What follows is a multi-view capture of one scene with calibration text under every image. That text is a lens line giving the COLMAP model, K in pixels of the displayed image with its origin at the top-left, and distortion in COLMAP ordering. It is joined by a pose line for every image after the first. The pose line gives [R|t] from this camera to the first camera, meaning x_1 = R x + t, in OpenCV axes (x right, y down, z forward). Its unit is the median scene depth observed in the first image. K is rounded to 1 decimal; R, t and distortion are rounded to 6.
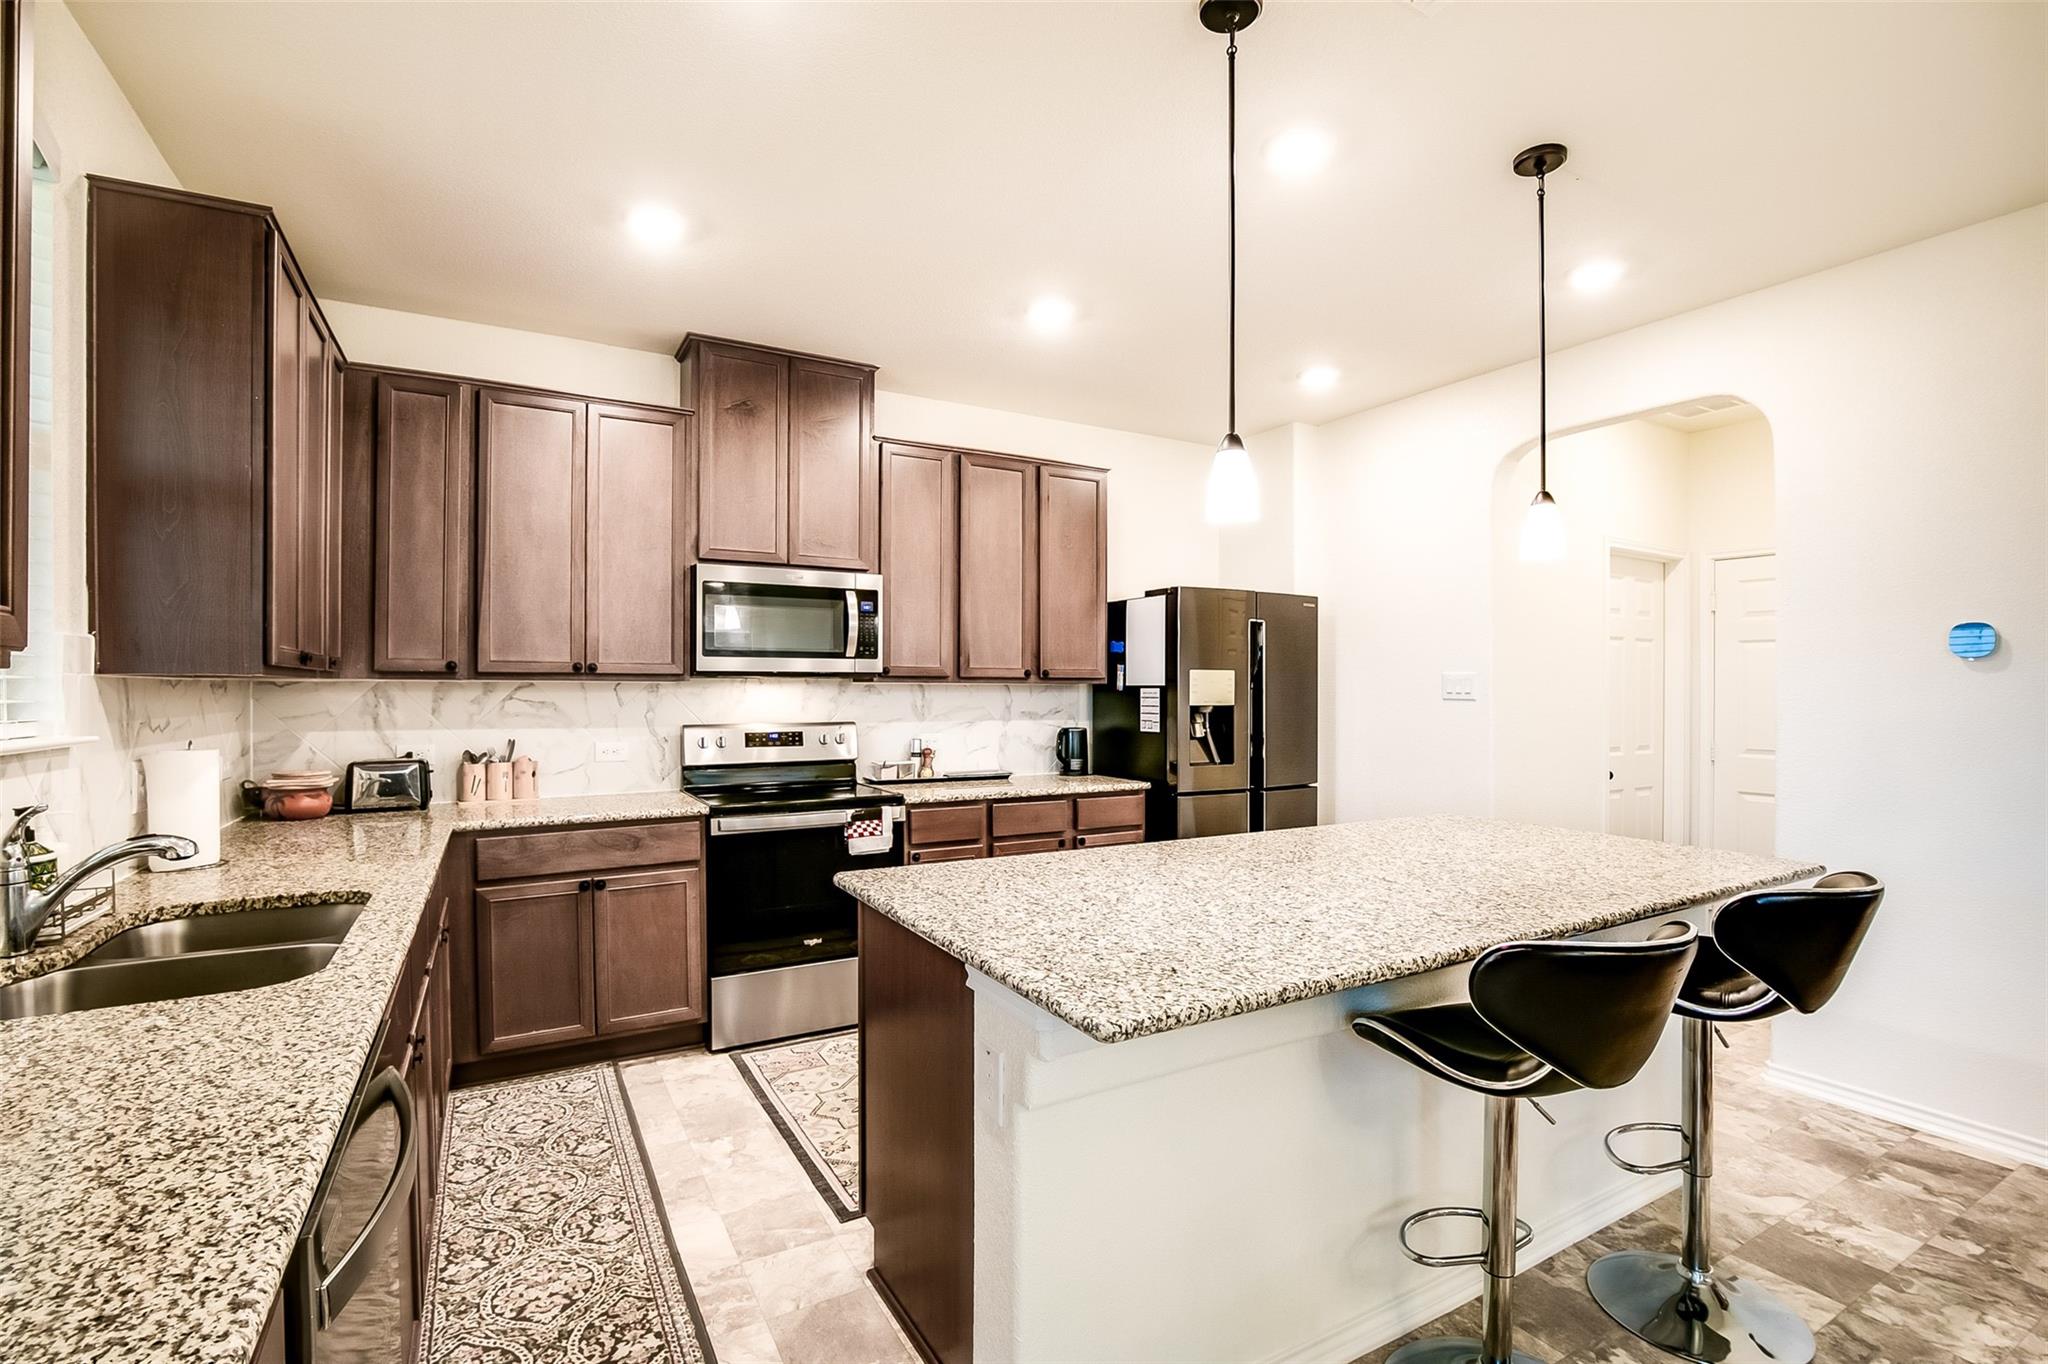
lens RADIAL K [[944.7, 0, 1025.7], [0, 944.7, 691.3], [0, 0, 1]] dist [-0.024985, 0.000015]
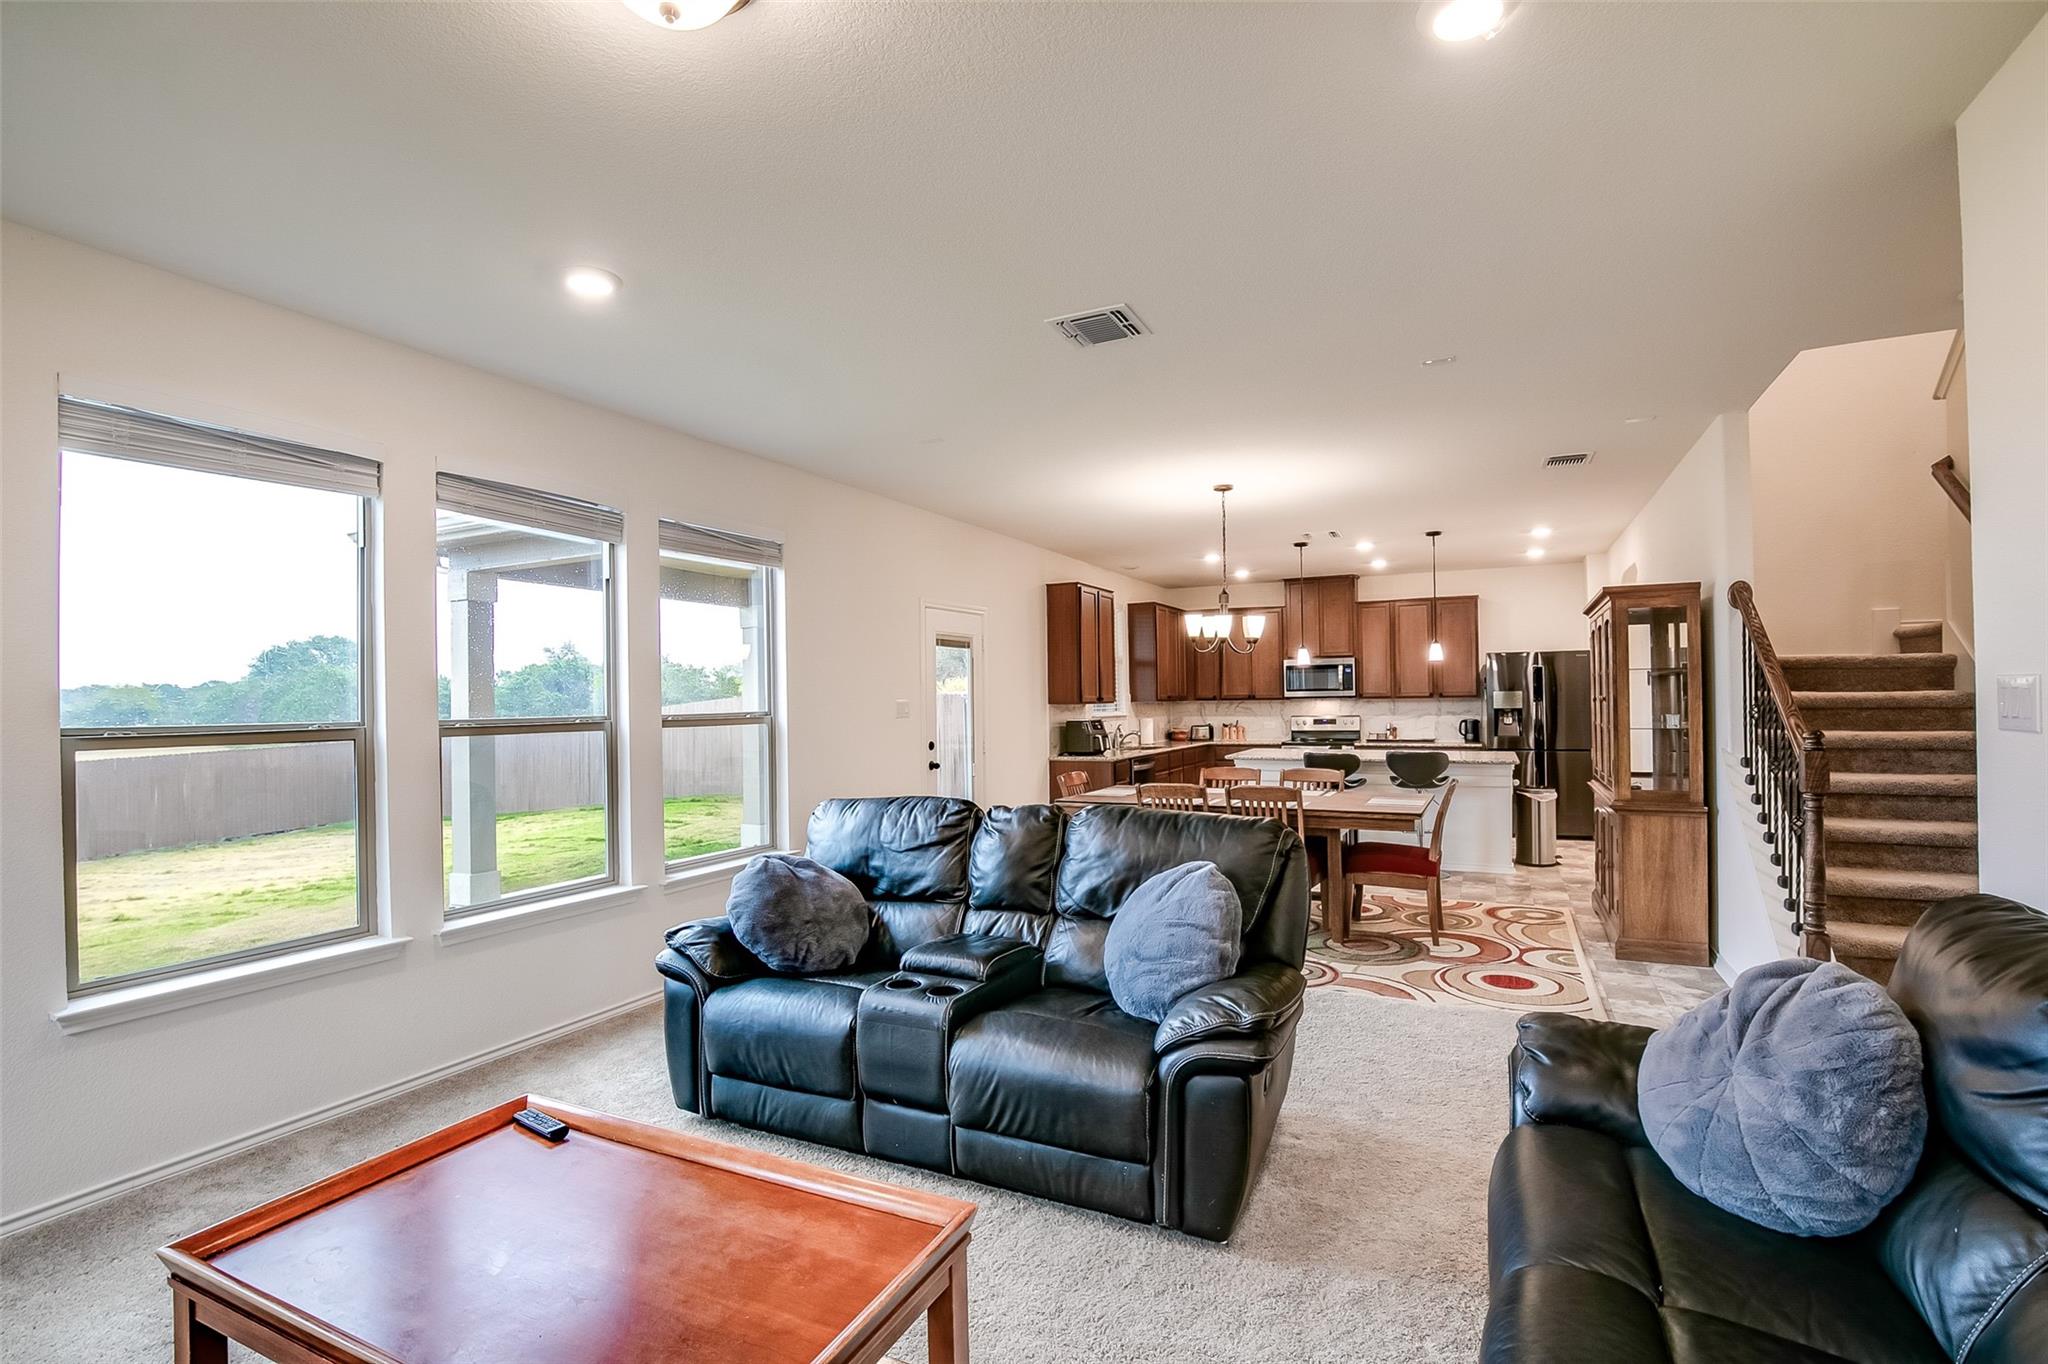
lens RADIAL K [[948.4, 0, 1021.5], [0, 948.4, 691.6], [0, 0, 1]] dist [-0.027176, 0.007672]
pose [[0.556193, -0.020095, -0.830810, 1.521360], [0.010225, 0.999797, -0.017337, 0.004659], [0.830990, 0.001147, 0.556286, -1.214817]]
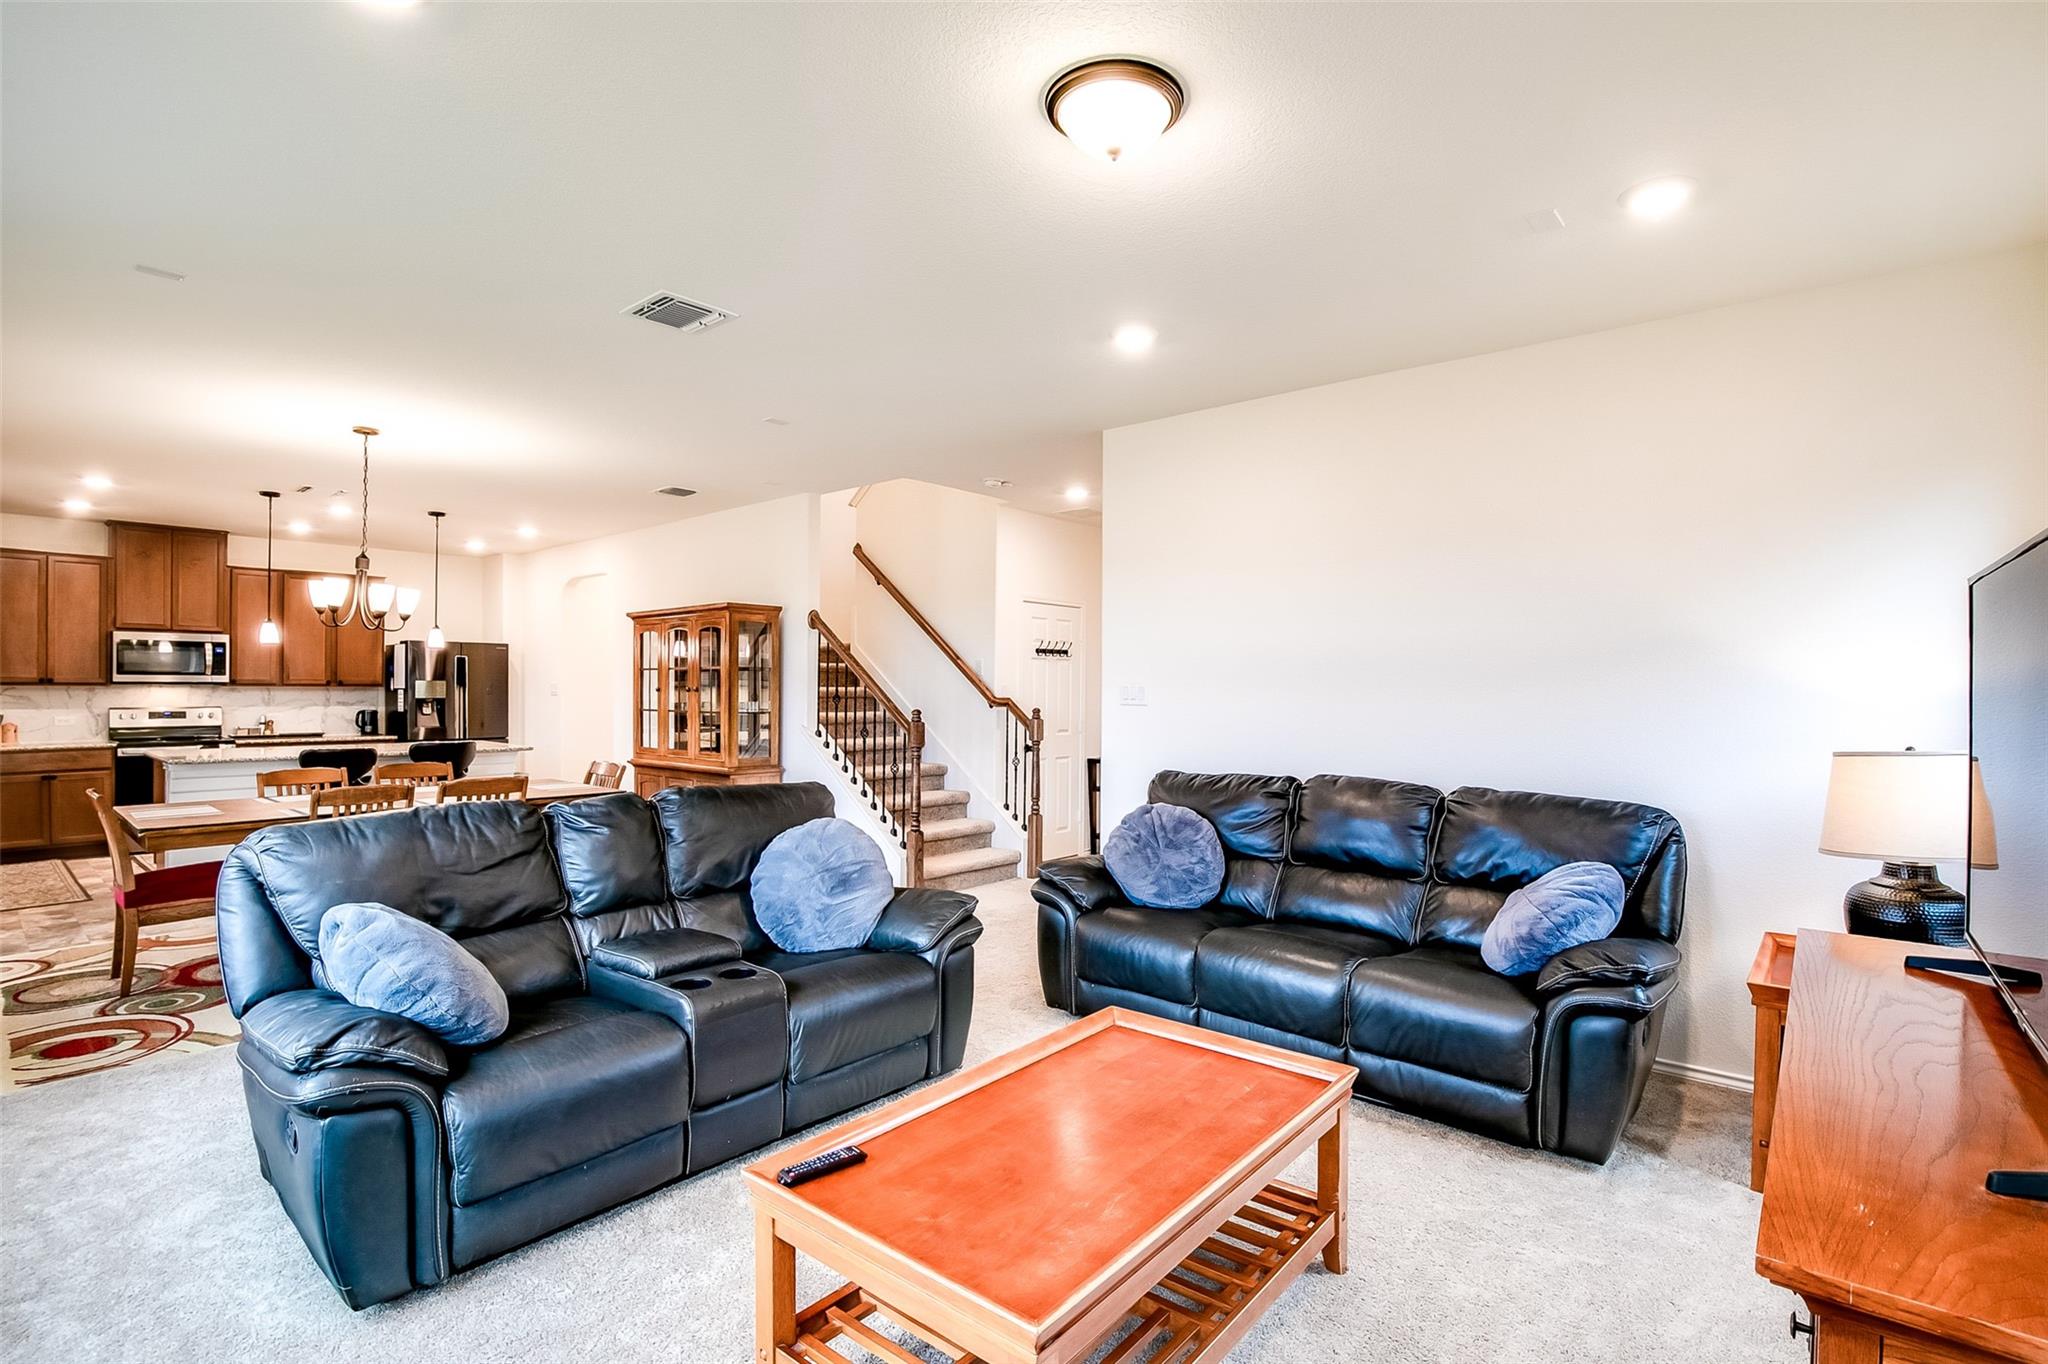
lens RADIAL K [[984.2, 0, 1027.2], [0, 984.2, 688.3], [0, 0, 1]] dist [-0.009155, -0.000038]
pose [[0.945211, -0.000665, 0.326460, 0.827514], [0.002210, 0.999988, -0.004362, 0.007652], [-0.326453, 0.004844, 0.945201, -1.647873]]
